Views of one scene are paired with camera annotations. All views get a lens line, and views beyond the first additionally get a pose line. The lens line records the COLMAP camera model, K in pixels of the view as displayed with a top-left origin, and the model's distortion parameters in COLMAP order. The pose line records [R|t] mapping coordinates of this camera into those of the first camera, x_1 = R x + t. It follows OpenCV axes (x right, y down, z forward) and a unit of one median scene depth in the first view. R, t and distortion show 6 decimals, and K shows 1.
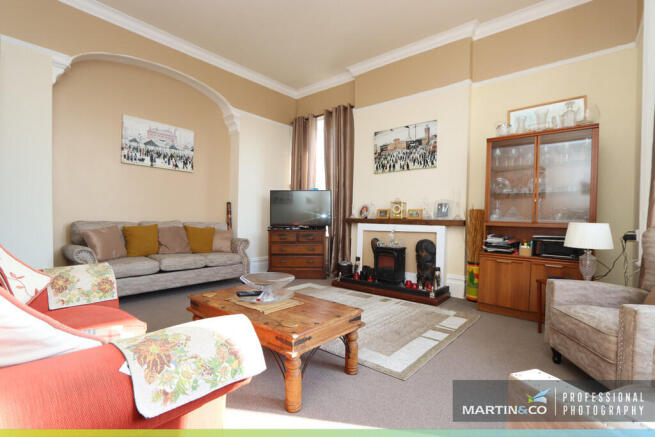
lens RADIAL K [[308.9, 0, 327.8], [0, 308.9, 220.7], [0, 0, 1]] dist [0.003213, 0.000663]
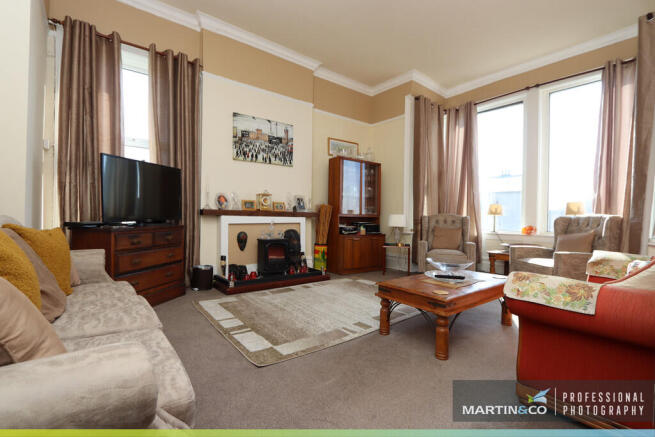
lens RADIAL K [[308.9, 0, 327.7], [0, 308.9, 218.6], [0, 0, 1]] dist [0.003213, 0.000663]
pose [[0.205328, -0.013997, 0.978593, -0.711041], [-0.004277, 0.999875, 0.015199, 0.002921], [-0.978684, -0.007306, 0.205242, 0.596212]]
